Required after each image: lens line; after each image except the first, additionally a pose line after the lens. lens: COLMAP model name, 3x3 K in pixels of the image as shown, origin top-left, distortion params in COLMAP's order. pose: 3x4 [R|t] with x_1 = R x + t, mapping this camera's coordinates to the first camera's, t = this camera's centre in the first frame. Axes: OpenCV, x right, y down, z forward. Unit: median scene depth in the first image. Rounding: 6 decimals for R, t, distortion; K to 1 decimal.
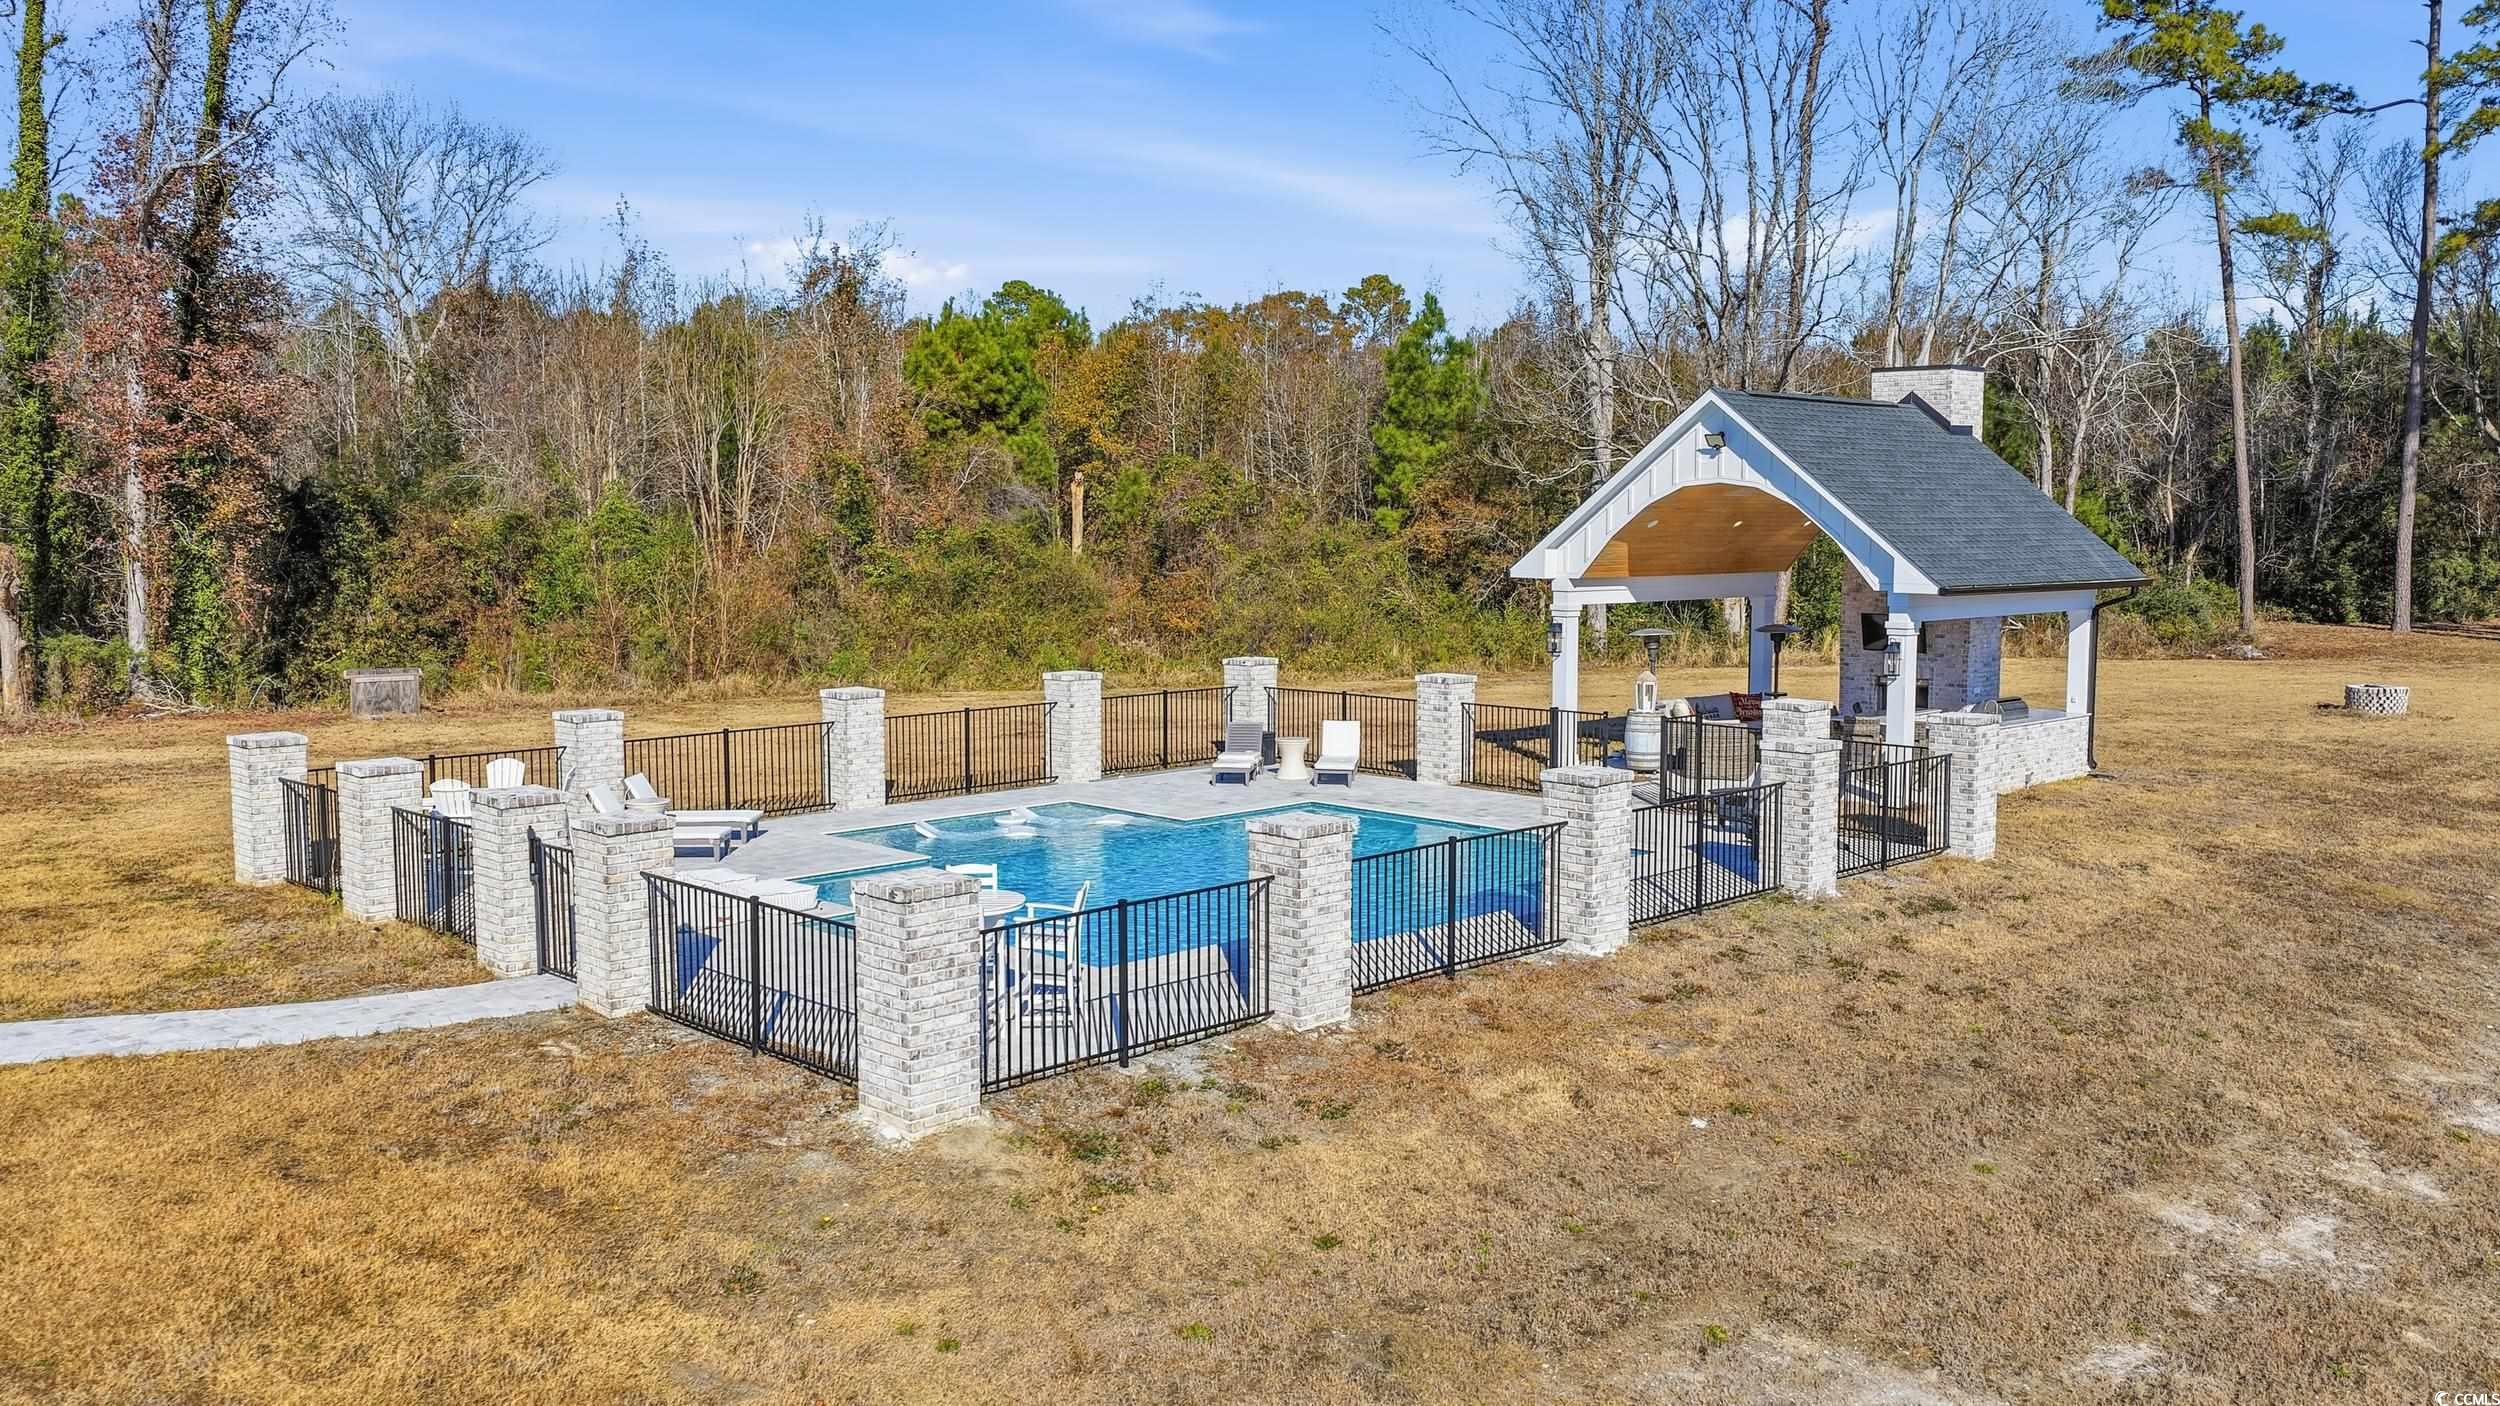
lens RADIAL K [[2042.7, 0, 1250.0], [0, 2042.7, 703.0], [0, 0, 1]] dist [0.008073, 0.001947]
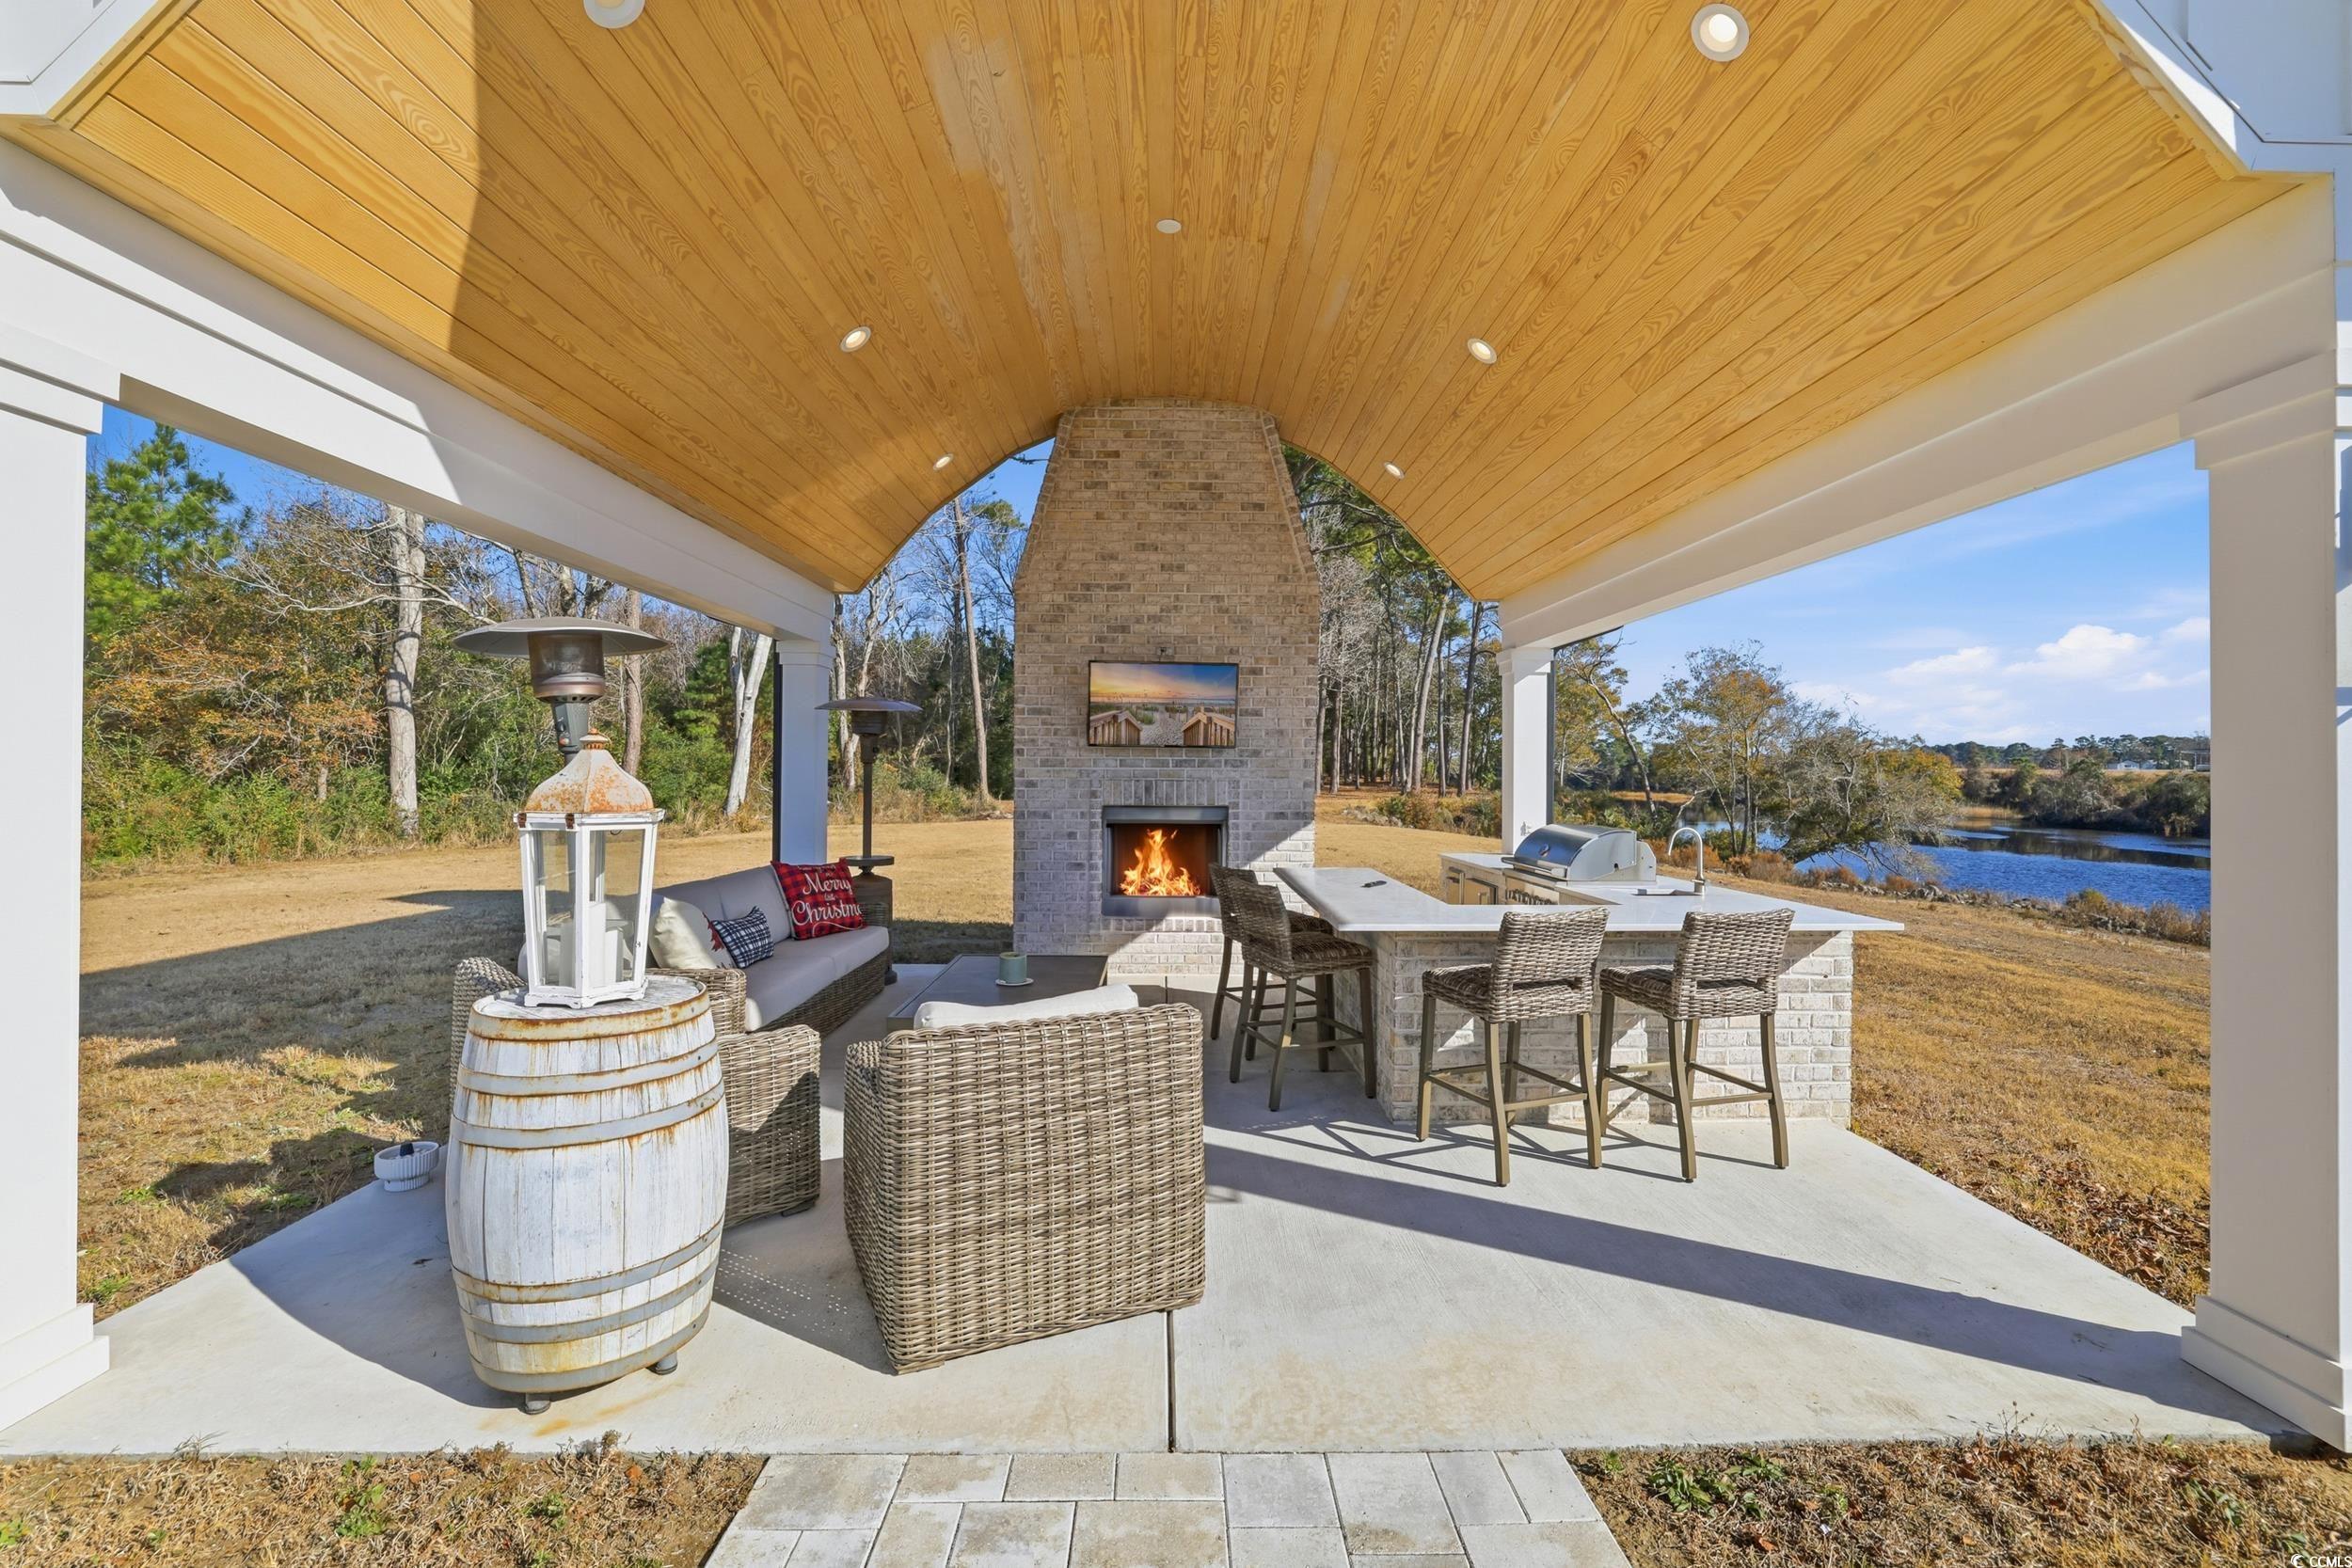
lens RADIAL K [[1031.7, 0, 1178.0], [0, 1031.7, 768.3], [0, 0, 1]] dist [-0.002685, -0.000264]
pose [[0.707455, -0.002599, 0.706754, 0.094353], [0.066375, 0.995818, -0.062778, -0.004128], [-0.703635, 0.091323, 0.704669, 0.468773]]
